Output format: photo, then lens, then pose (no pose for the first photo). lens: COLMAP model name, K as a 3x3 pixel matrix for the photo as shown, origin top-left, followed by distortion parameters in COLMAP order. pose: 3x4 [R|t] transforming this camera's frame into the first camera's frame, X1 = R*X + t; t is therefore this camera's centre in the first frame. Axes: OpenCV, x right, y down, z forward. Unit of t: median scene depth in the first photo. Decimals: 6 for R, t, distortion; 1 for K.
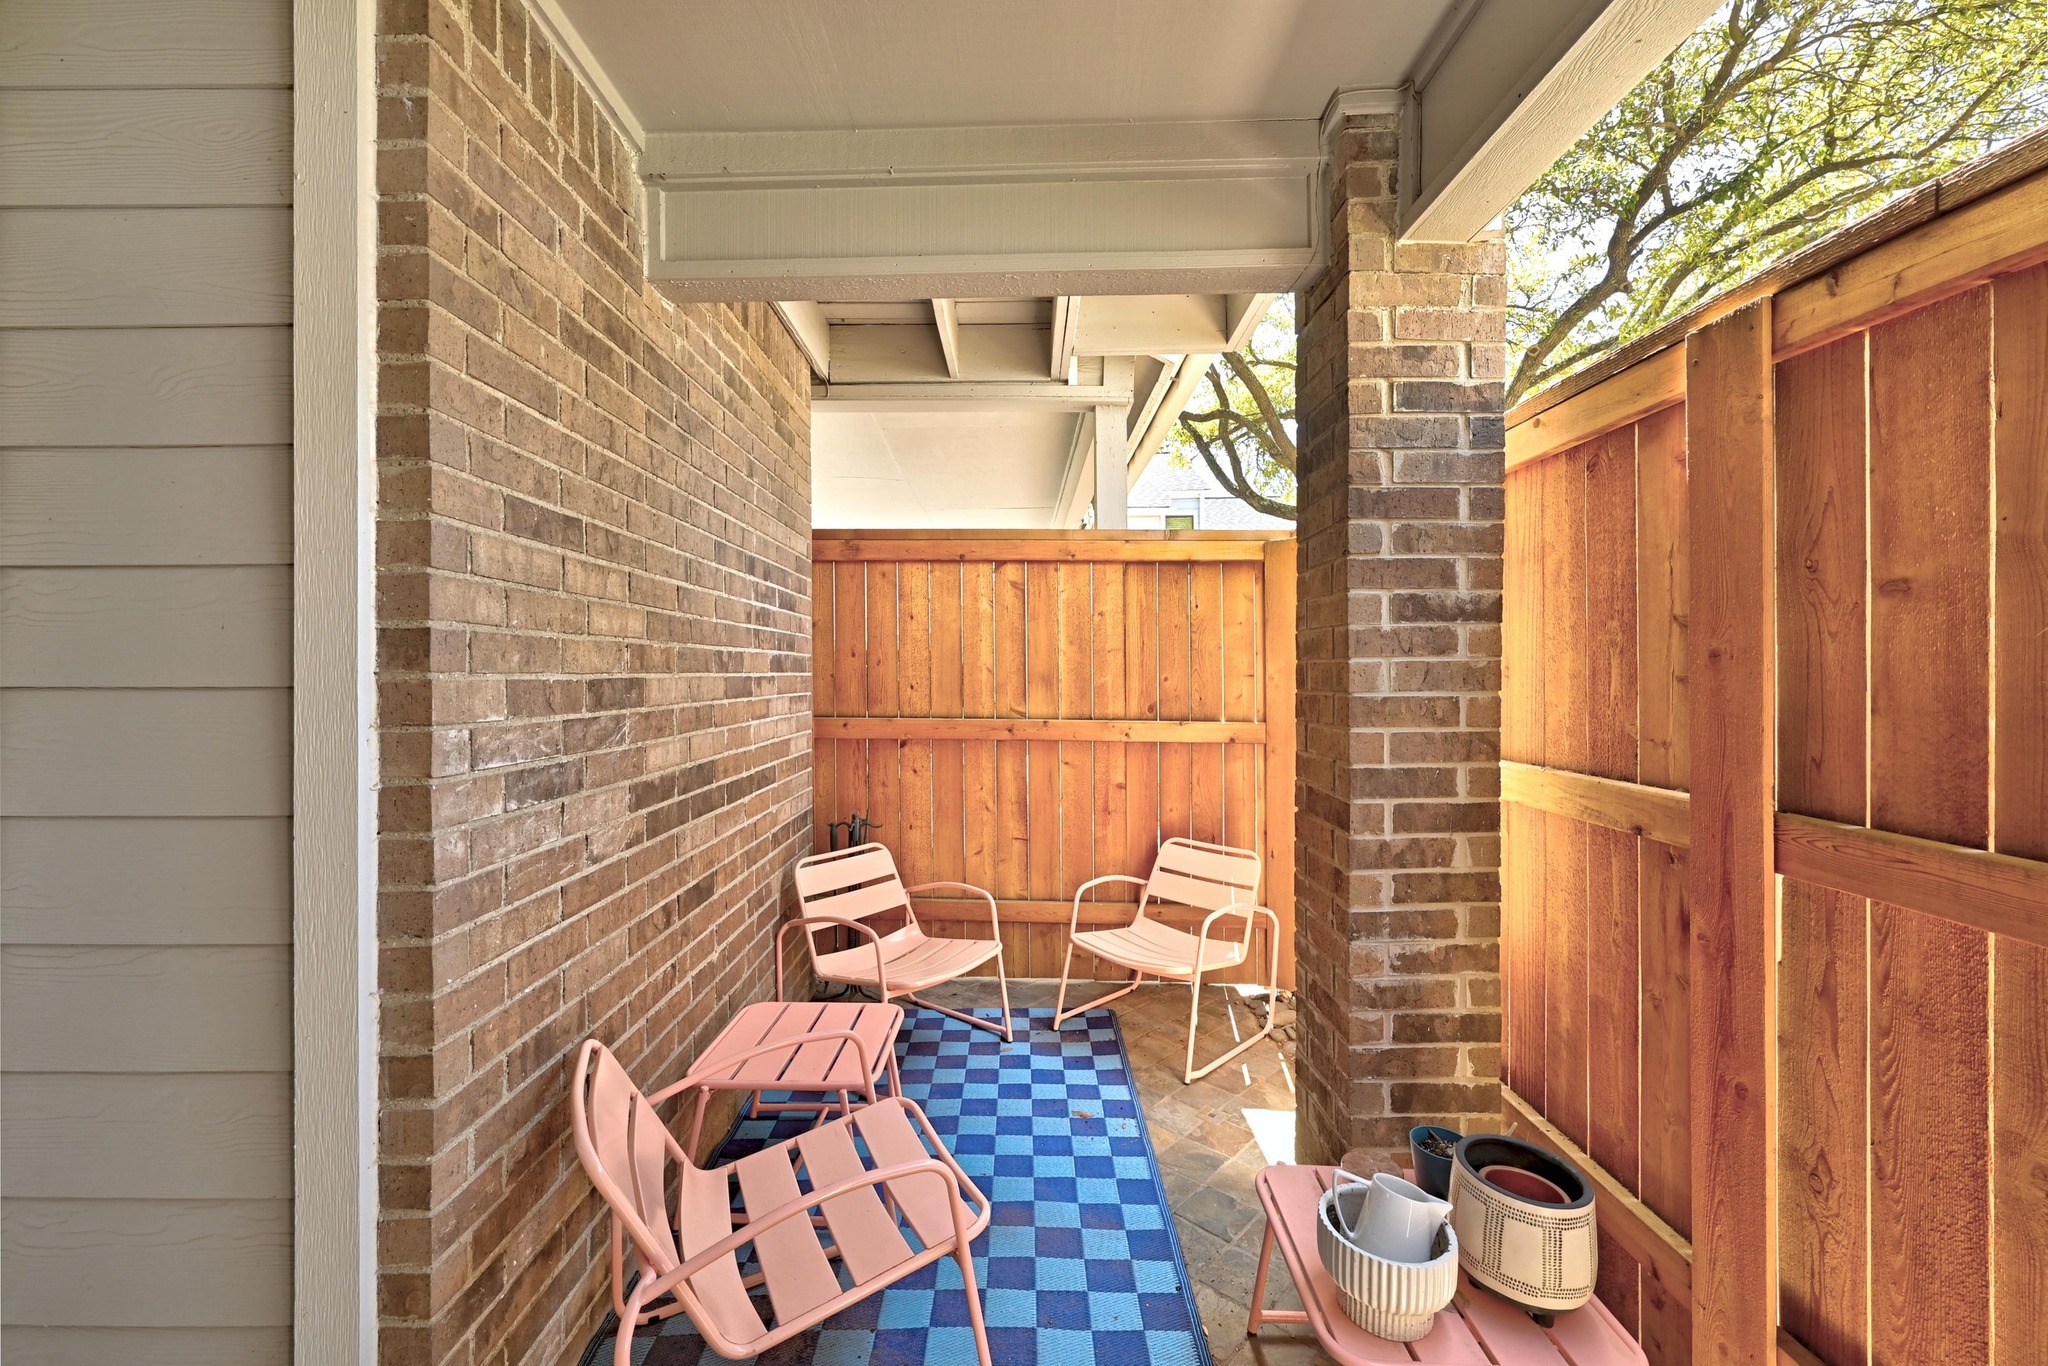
lens RADIAL K [[821.4, 0, 984.7], [0, 821.4, 665.5], [0, 0, 1]] dist [0.015761, -0.014627]
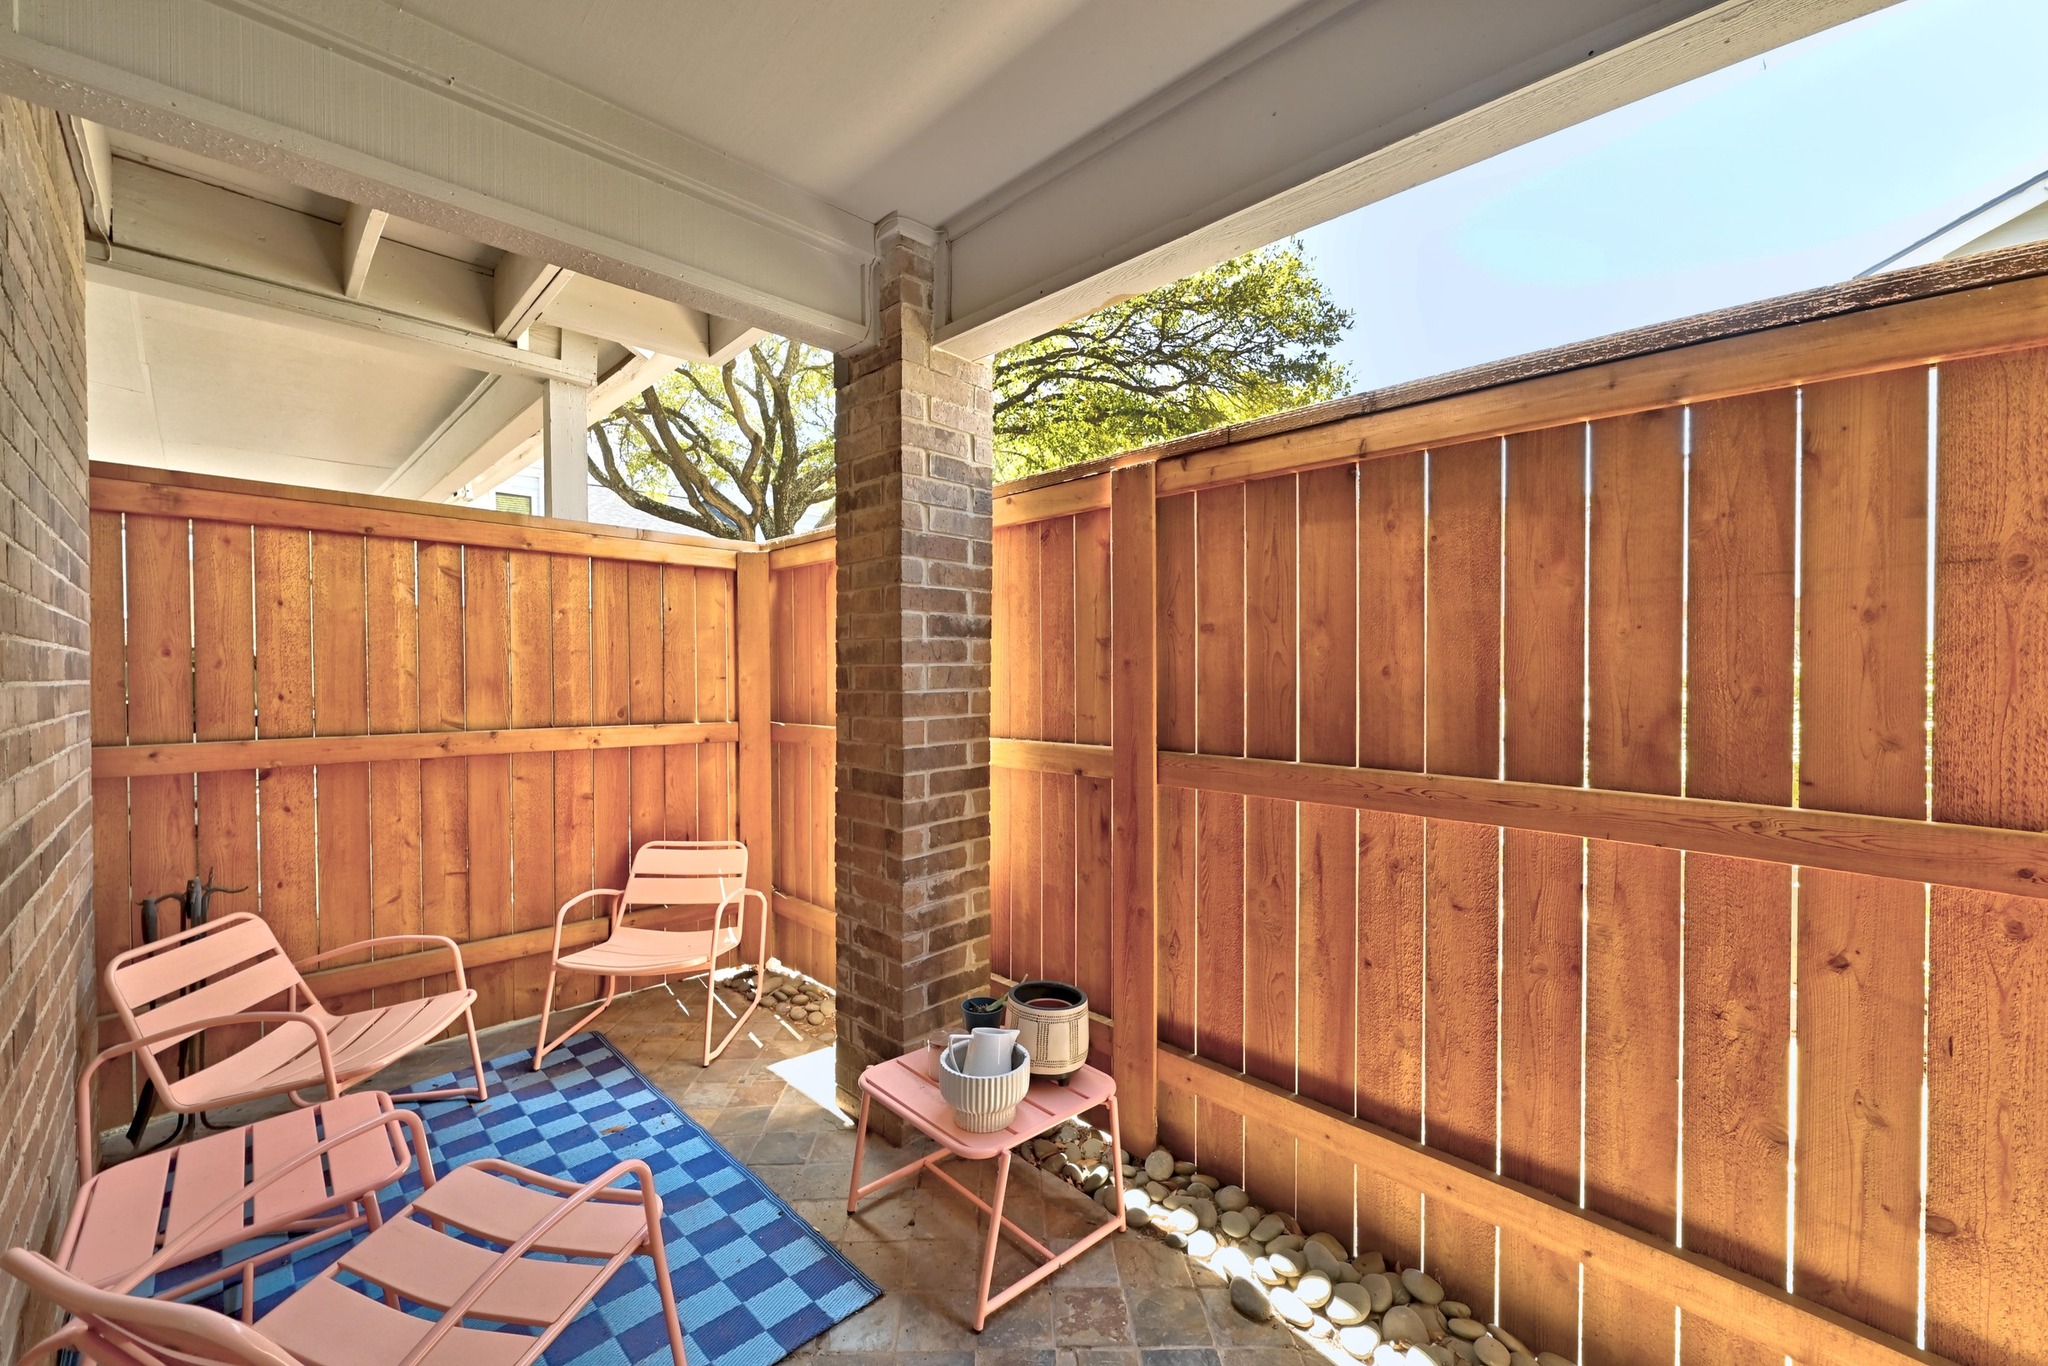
lens RADIAL K [[832.5, 0, 1024.0], [0, 832.5, 683.0], [0, 0, 1]] dist [0.008628, 0.009824]
pose [[0.690664, -0.013578, 0.723048, -0.321709], [-0.000759, 0.999810, 0.019500, -0.003596], [-0.723175, -0.014017, 0.690522, -0.027087]]
